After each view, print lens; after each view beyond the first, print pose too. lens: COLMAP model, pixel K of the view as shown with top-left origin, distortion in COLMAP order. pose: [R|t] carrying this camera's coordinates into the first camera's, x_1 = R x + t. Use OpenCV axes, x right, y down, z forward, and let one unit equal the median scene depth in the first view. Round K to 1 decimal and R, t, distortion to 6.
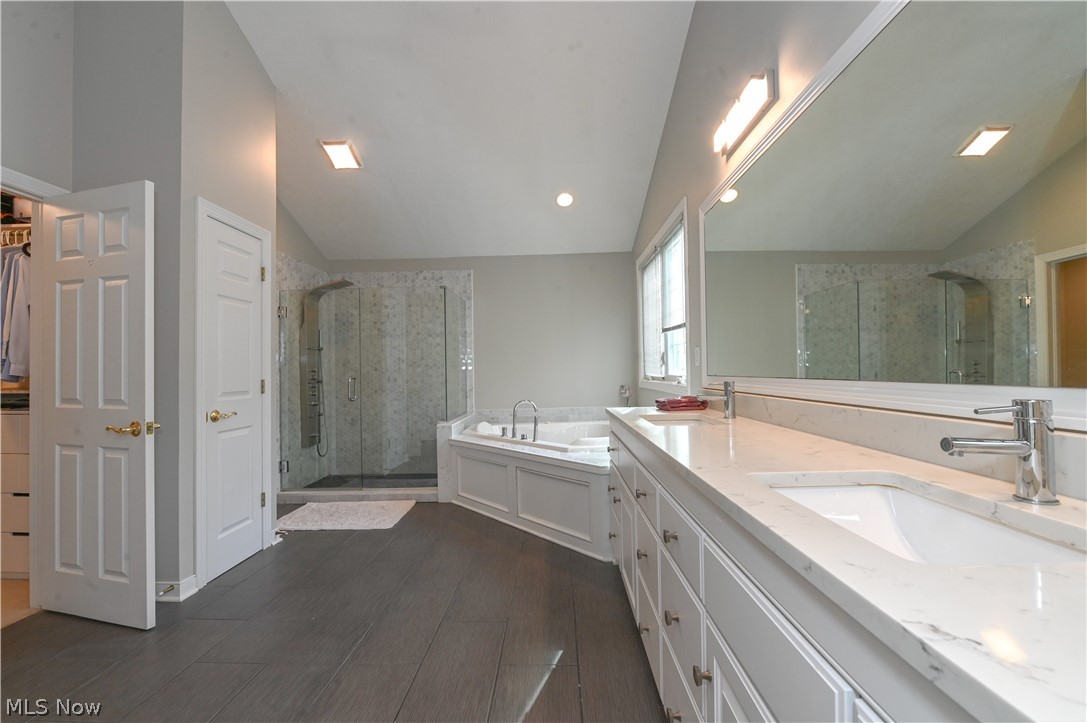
lens RADIAL K [[434.1, 0, 545.0], [0, 434.1, 363.6], [0, 0, 1]] dist [-0.007779, -0.000192]
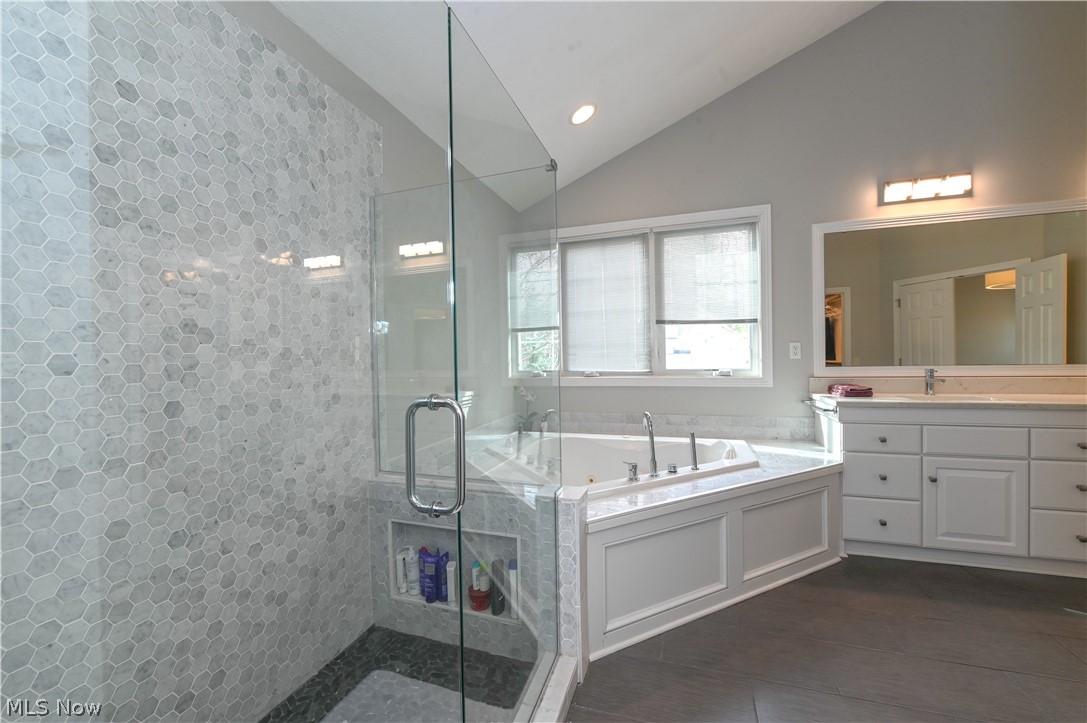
lens RADIAL K [[434.1, 0, 545.0], [0, 434.1, 363.6], [0, 0, 1]] dist [-0.007779, -0.000192]
pose [[0.282547, -0.000151, 0.959253, -0.539190], [-0.002940, 0.999995, 0.001023, 0.010792], [-0.959249, -0.003109, 0.282546, 0.754670]]
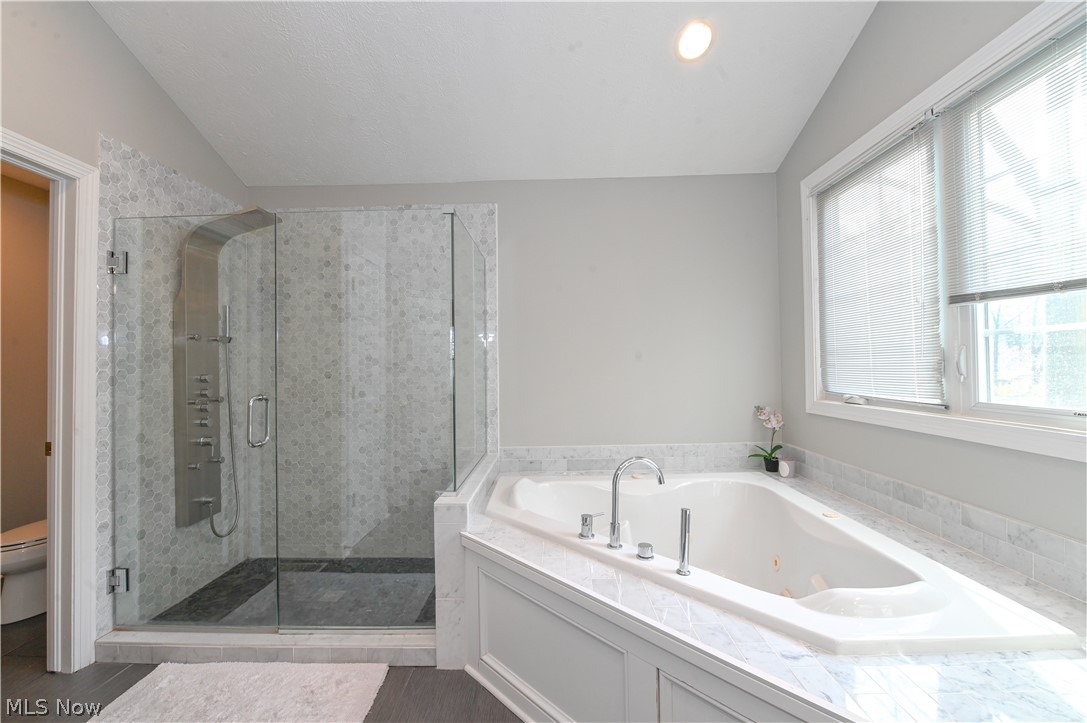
lens RADIAL K [[428.9, 0, 541.8], [0, 428.9, 362.0], [0, 0, 1]] dist [-0.008893, -0.000185]
pose [[0.999985, 0.005337, 0.001491, -0.111721], [-0.005344, 0.999973, 0.004988, -0.009890], [-0.001465, -0.004996, 0.999986, 0.446514]]
